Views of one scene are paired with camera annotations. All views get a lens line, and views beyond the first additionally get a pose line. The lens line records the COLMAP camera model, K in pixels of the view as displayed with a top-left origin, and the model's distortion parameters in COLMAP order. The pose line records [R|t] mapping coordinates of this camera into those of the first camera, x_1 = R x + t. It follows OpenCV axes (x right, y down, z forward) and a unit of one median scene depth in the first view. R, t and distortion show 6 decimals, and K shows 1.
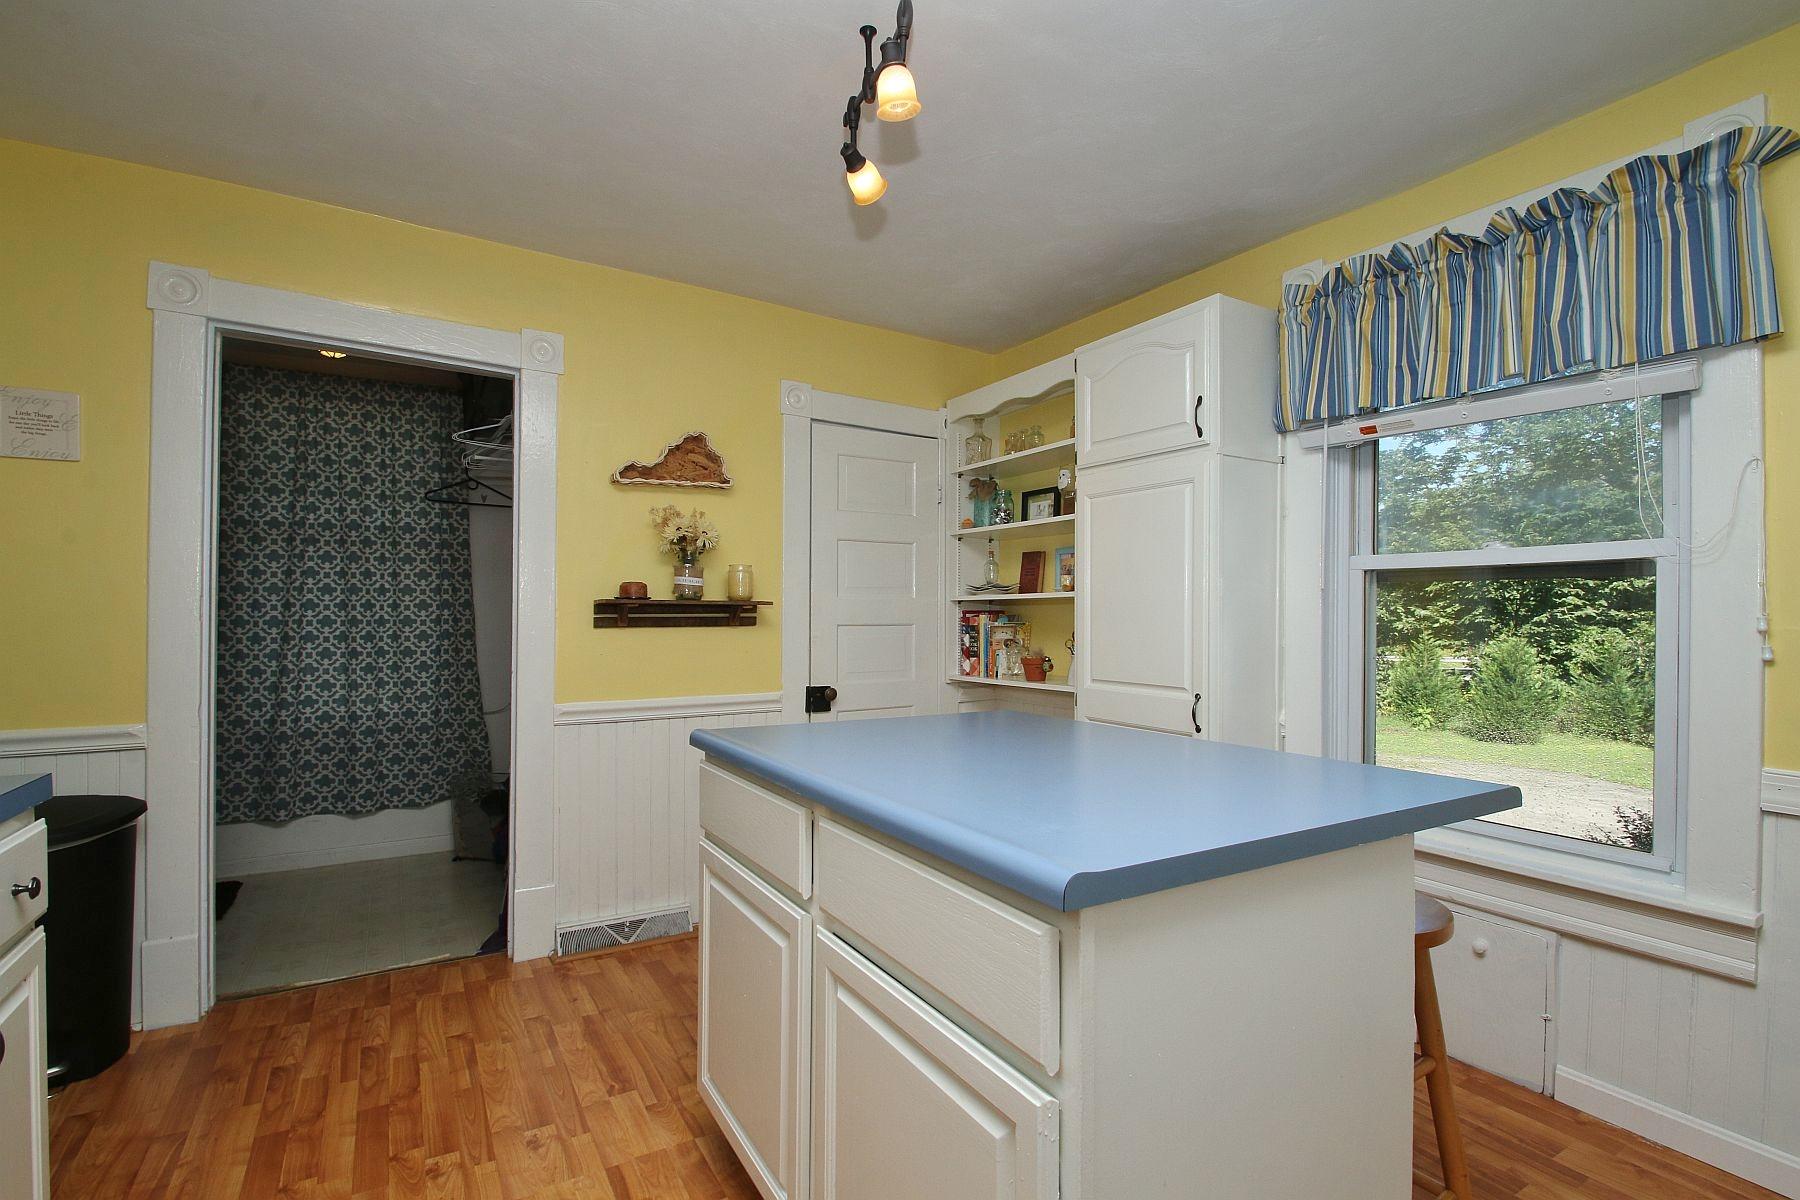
lens RADIAL K [[838.5, 0, 910.7], [0, 838.5, 614.7], [0, 0, 1]] dist [-0.002332, -0.000523]
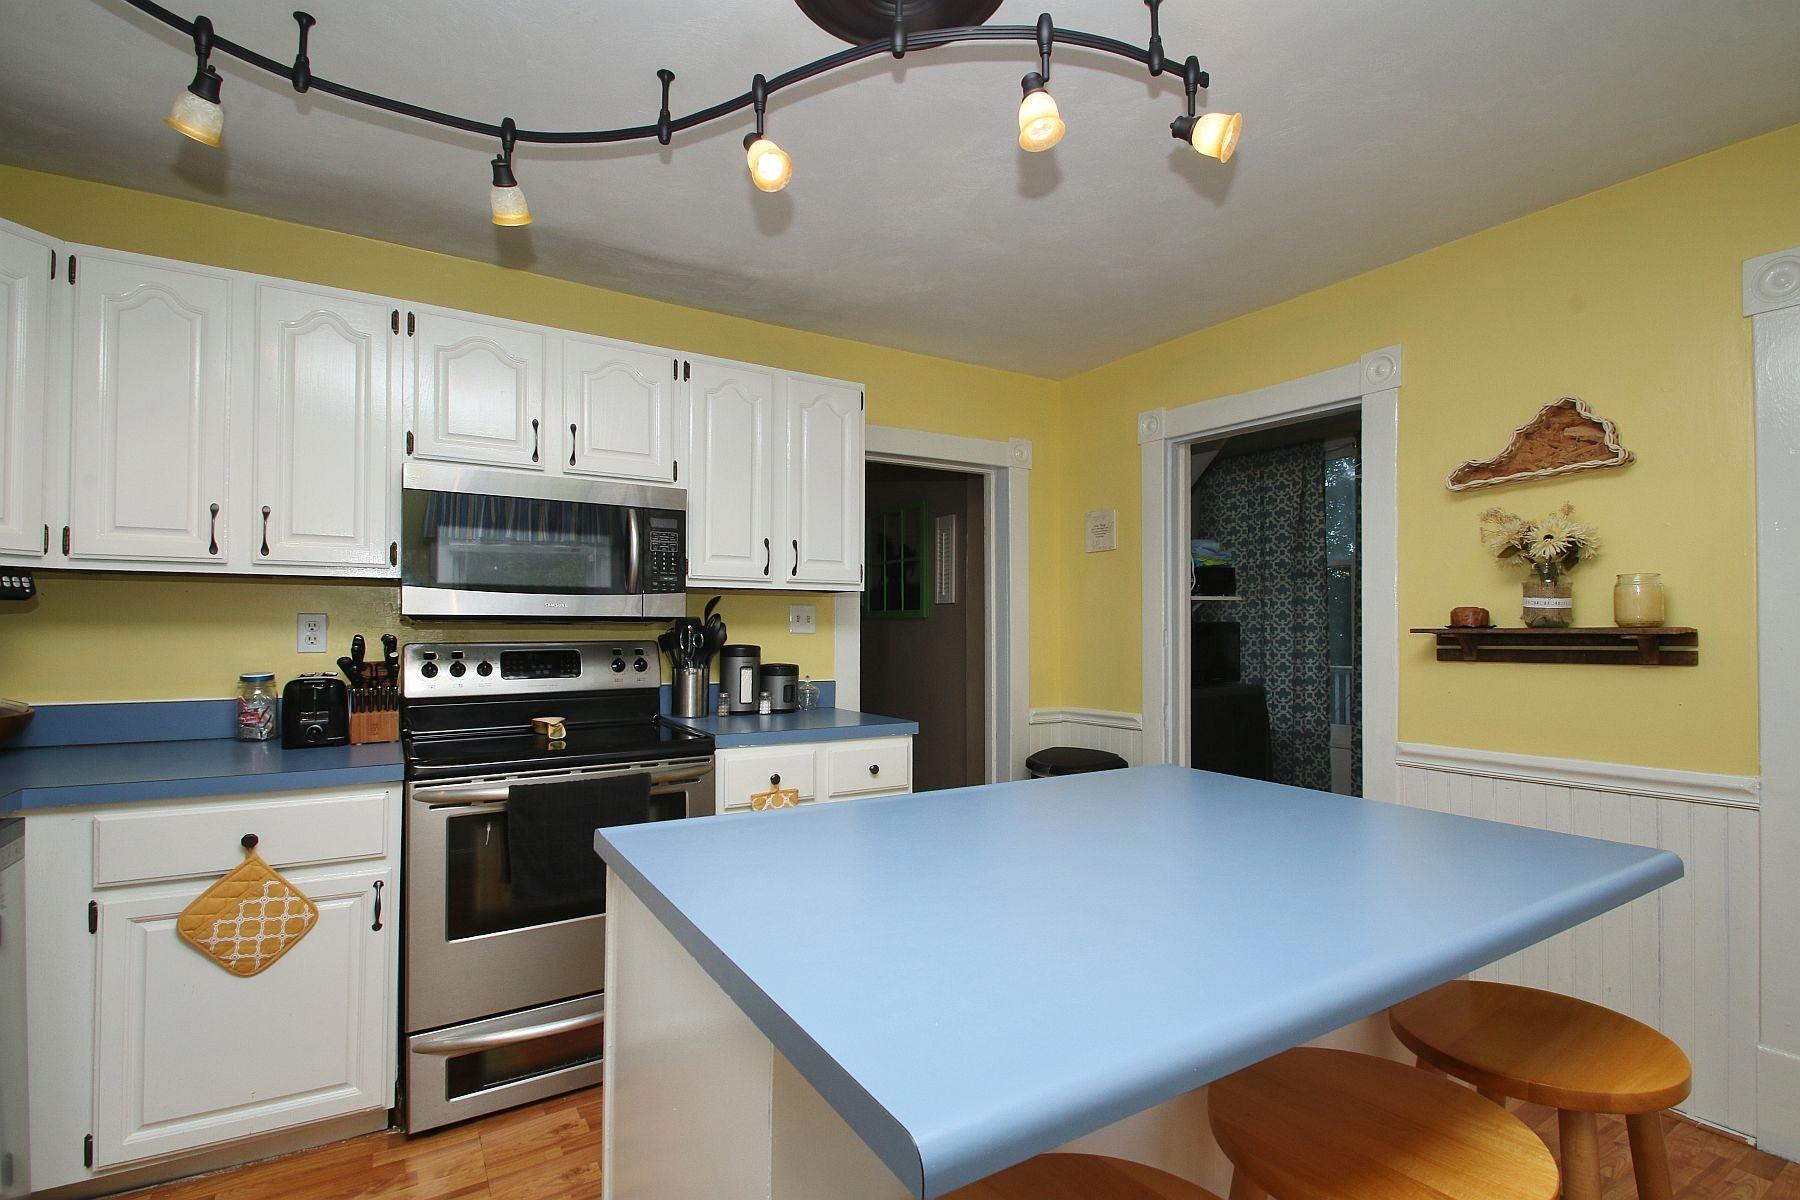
lens RADIAL K [[838.5, 0, 910.7], [0, 838.5, 614.7], [0, 0, 1]] dist [-0.002332, -0.000523]
pose [[0.003569, -0.022356, -0.999744, 0.482615], [0.001059, 0.999750, -0.022352, -0.013389], [0.999993, -0.000979, 0.003592, 0.438116]]
